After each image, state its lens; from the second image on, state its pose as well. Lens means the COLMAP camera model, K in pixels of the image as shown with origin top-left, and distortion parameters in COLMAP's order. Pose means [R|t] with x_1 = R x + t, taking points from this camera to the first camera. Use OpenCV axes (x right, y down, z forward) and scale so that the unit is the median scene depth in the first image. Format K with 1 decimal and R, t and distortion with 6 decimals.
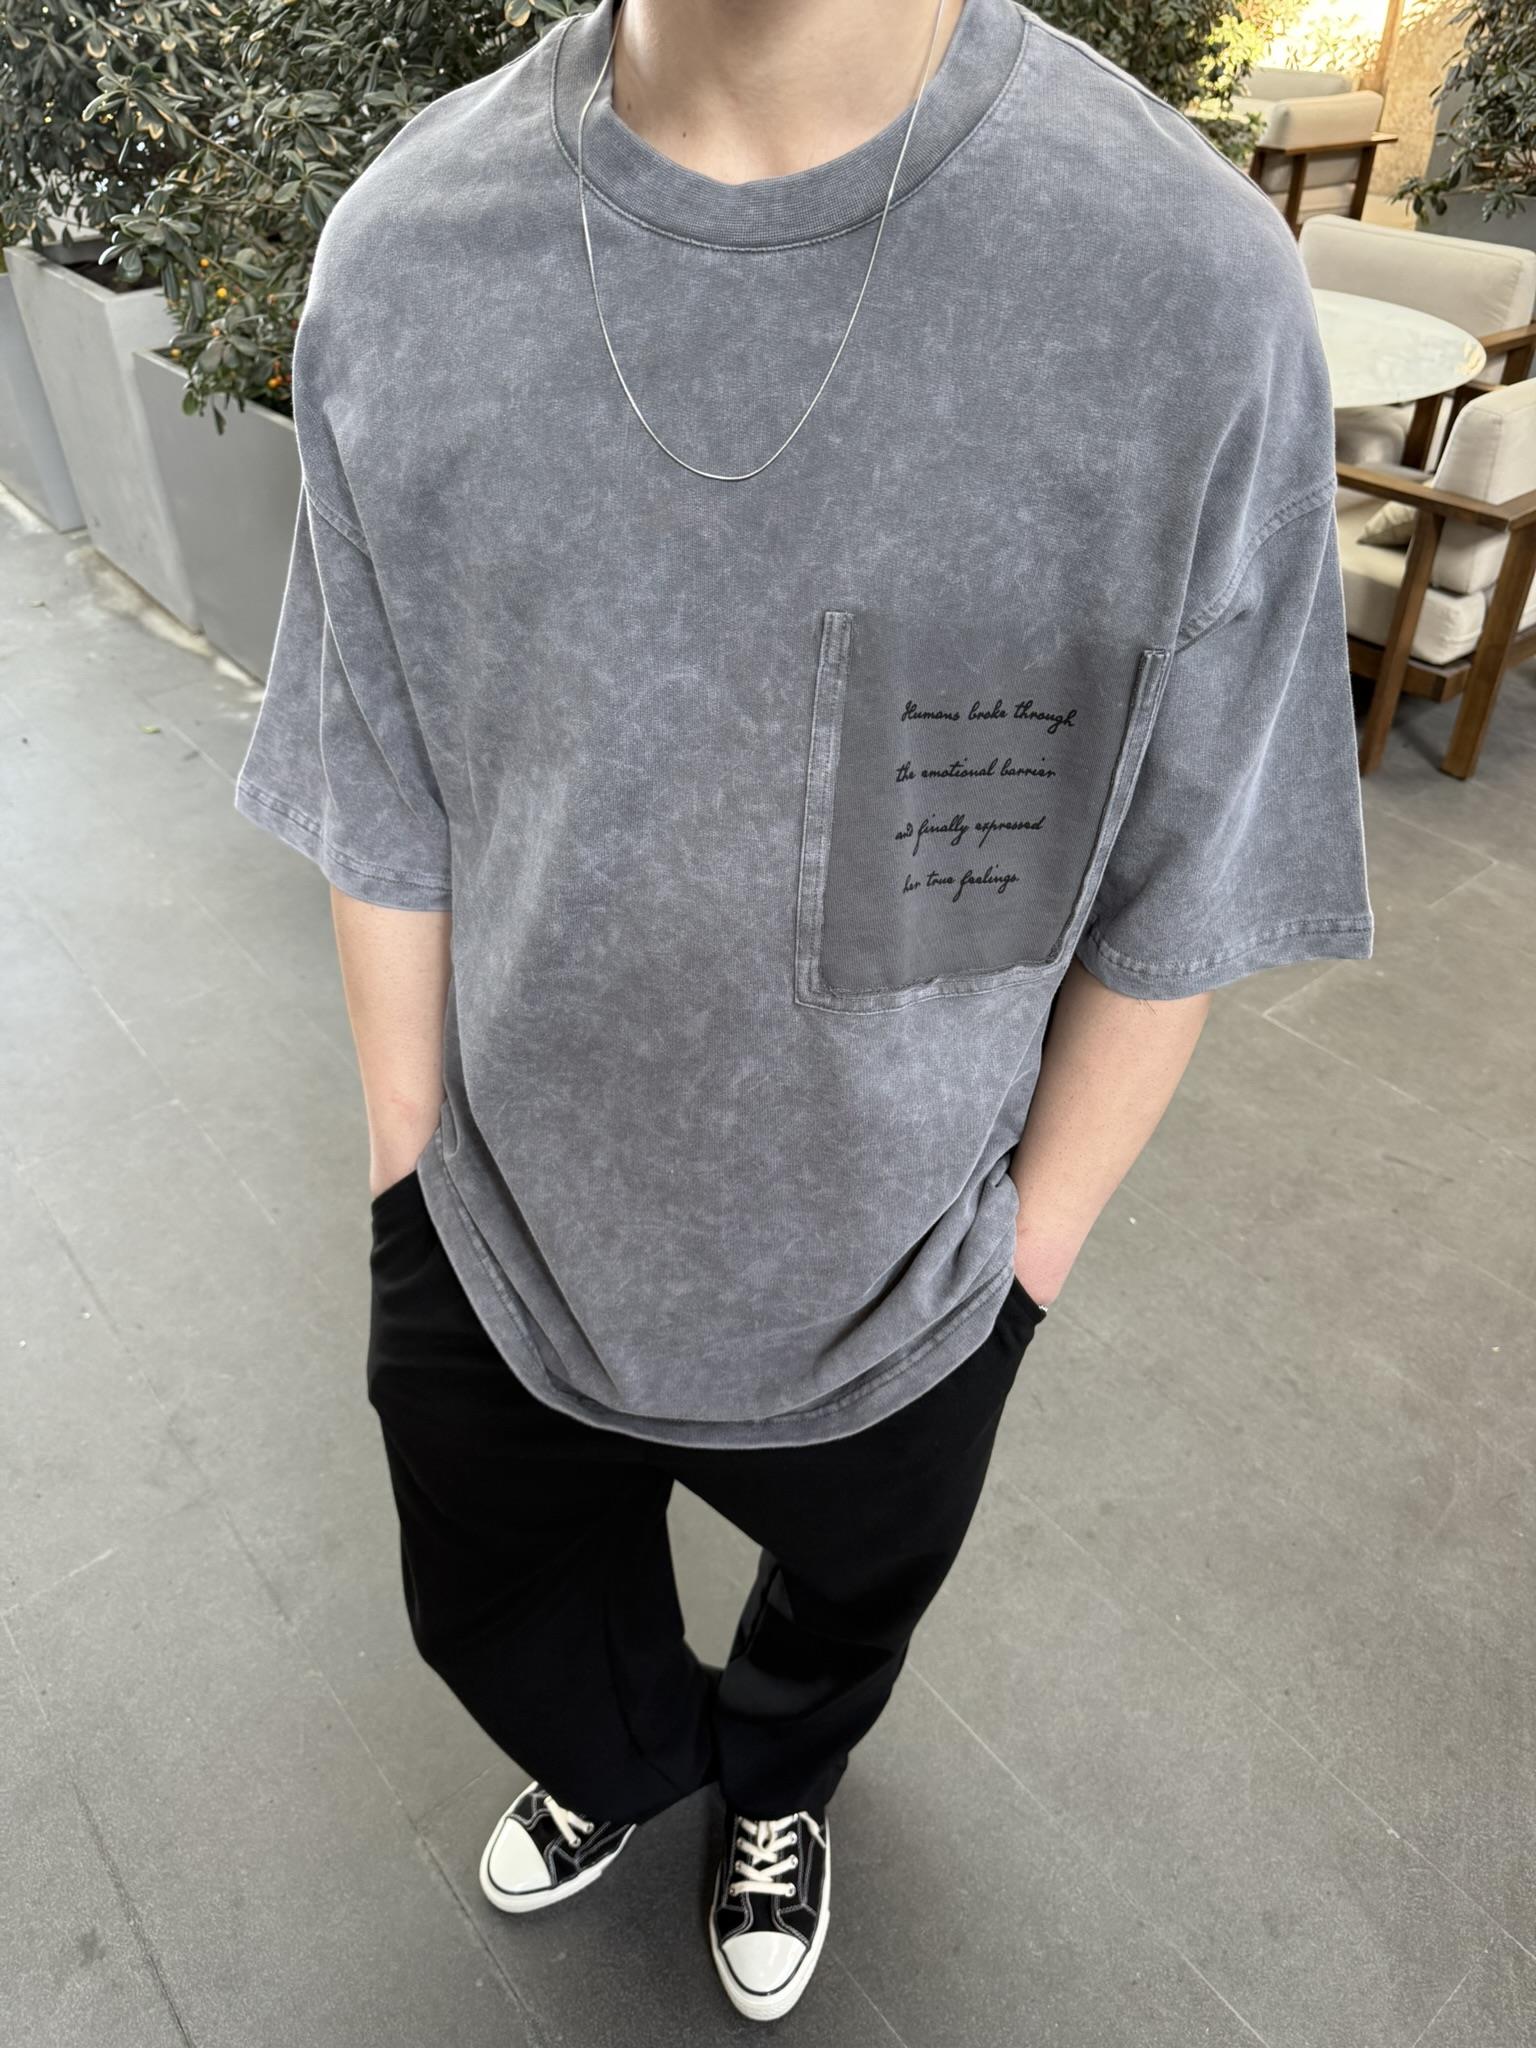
lens RADIAL K [[1469.7, 0, 775.9], [0, 1469.7, 1031.1], [0, 0, 1]] dist [0.004182, -0.010310]
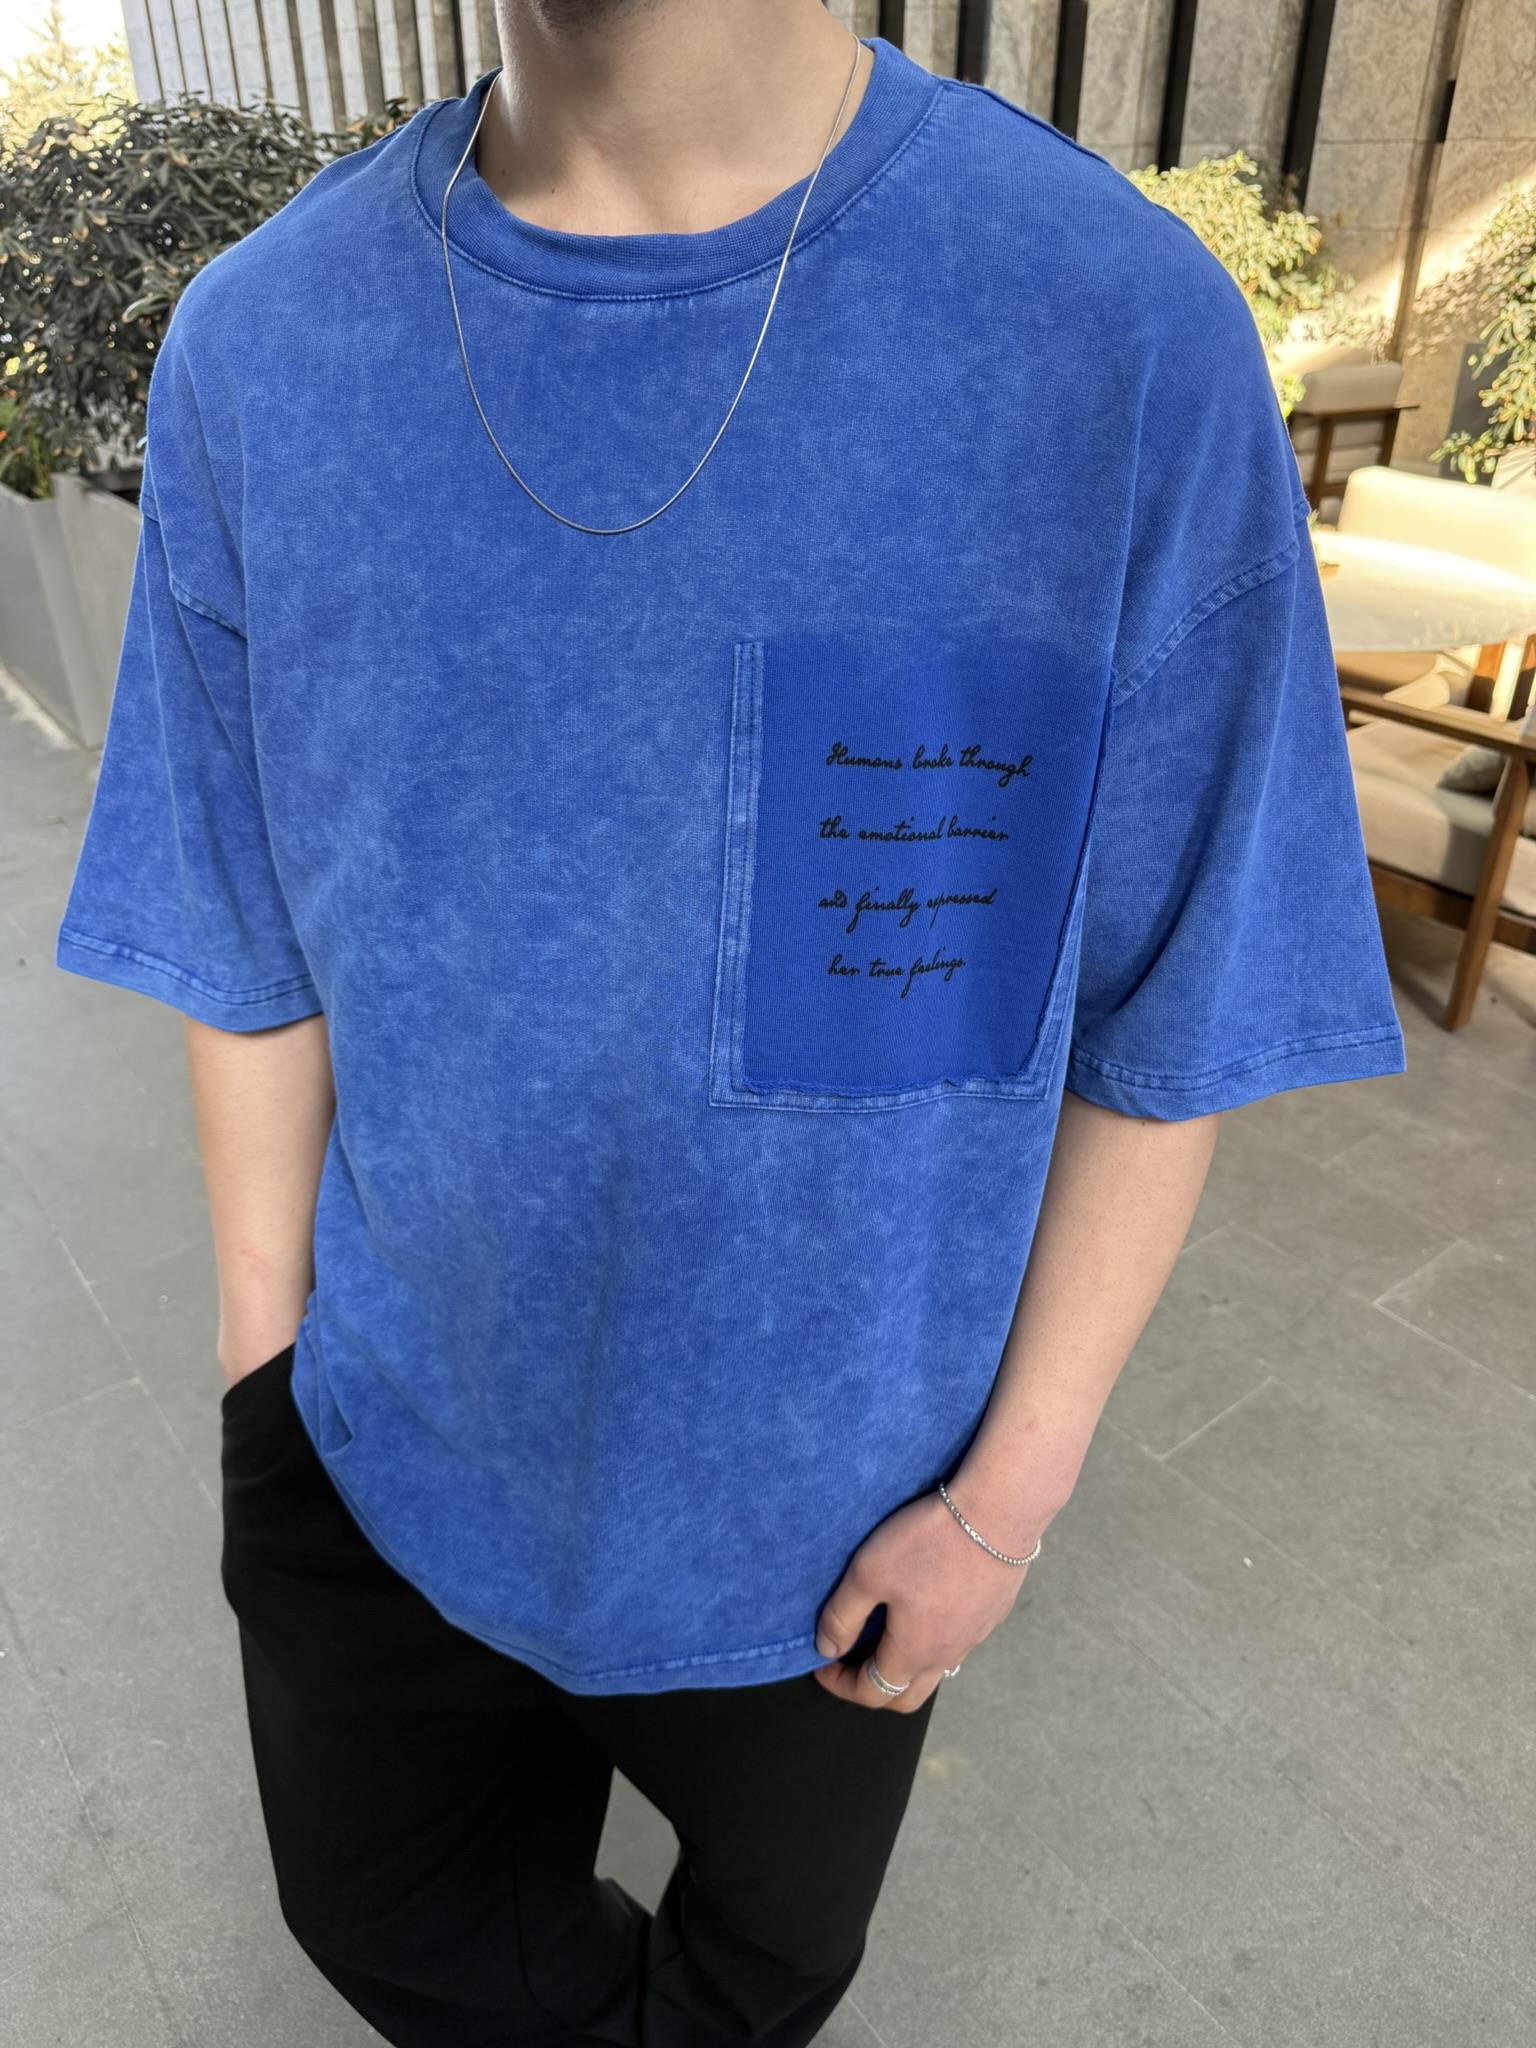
lens RADIAL K [[1469.7, 0, 782.7], [0, 1469.7, 1027.8], [0, 0, 1]] dist [0.004182, -0.010310]
pose [[0.999760, 0.021160, -0.005745, -0.028295], [-0.021766, 0.989366, -0.143808, -0.052739], [0.002641, 0.143899, 0.989589, 0.130004]]
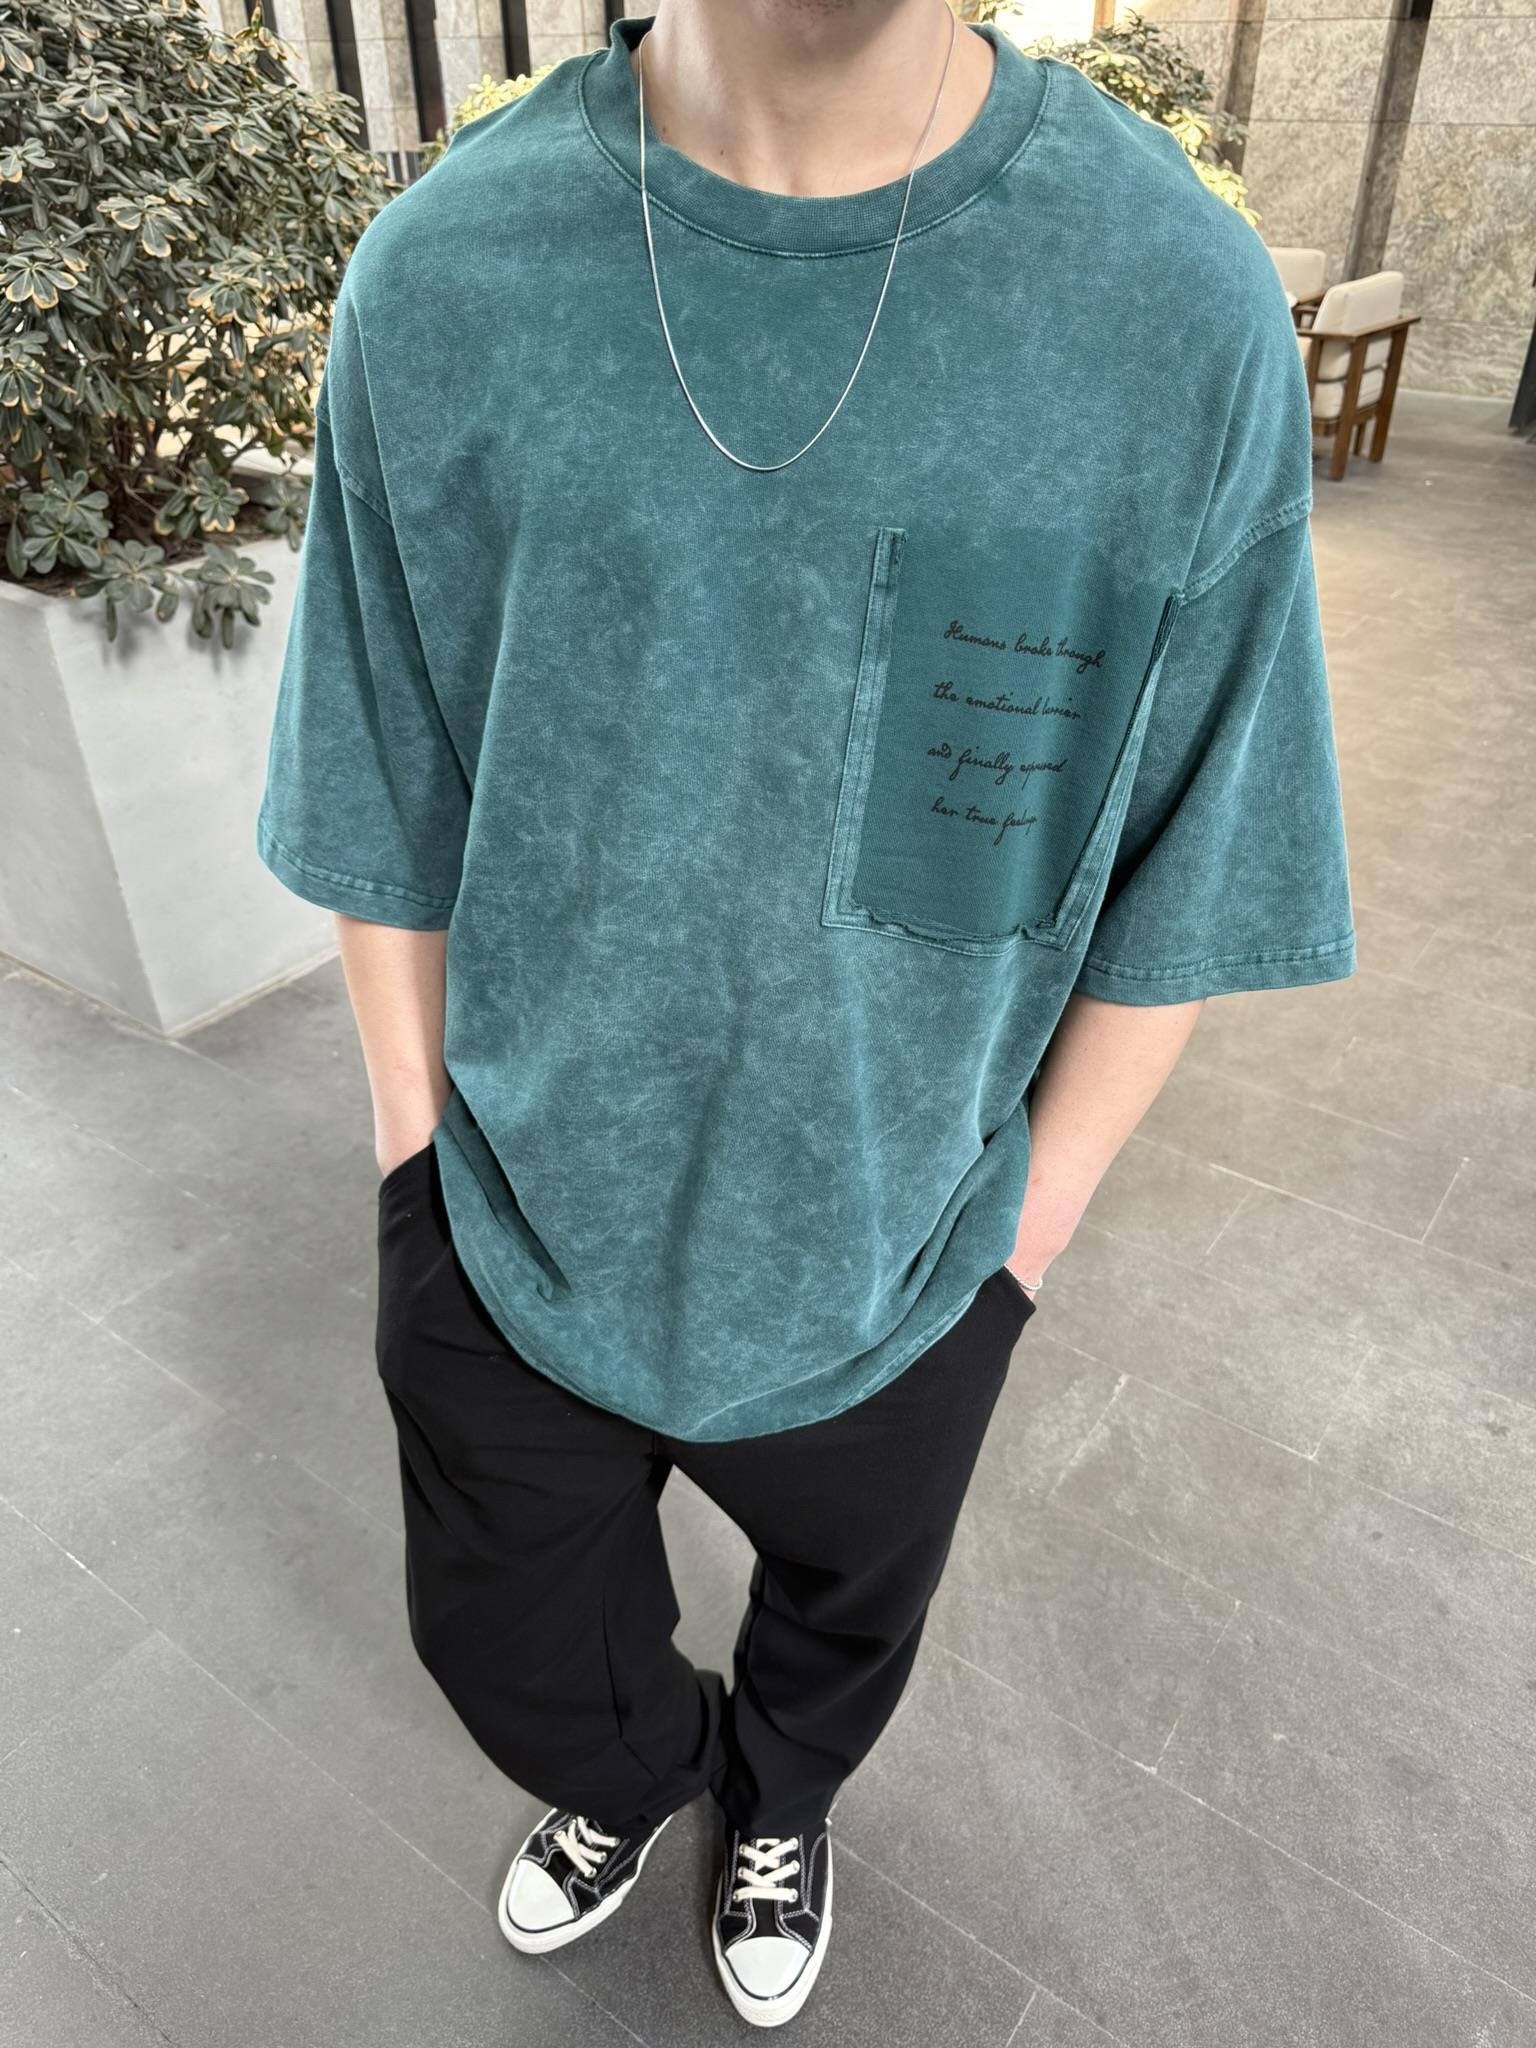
lens RADIAL K [[1469.7, 0, 781.1], [0, 1469.7, 1029.7], [0, 0, 1]] dist [0.004182, -0.010310]
pose [[0.965854, -0.135022, 0.221123, 0.128897], [0.153646, 0.985698, -0.069232, 0.131698], [-0.208612, 0.100842, 0.972786, -0.139574]]
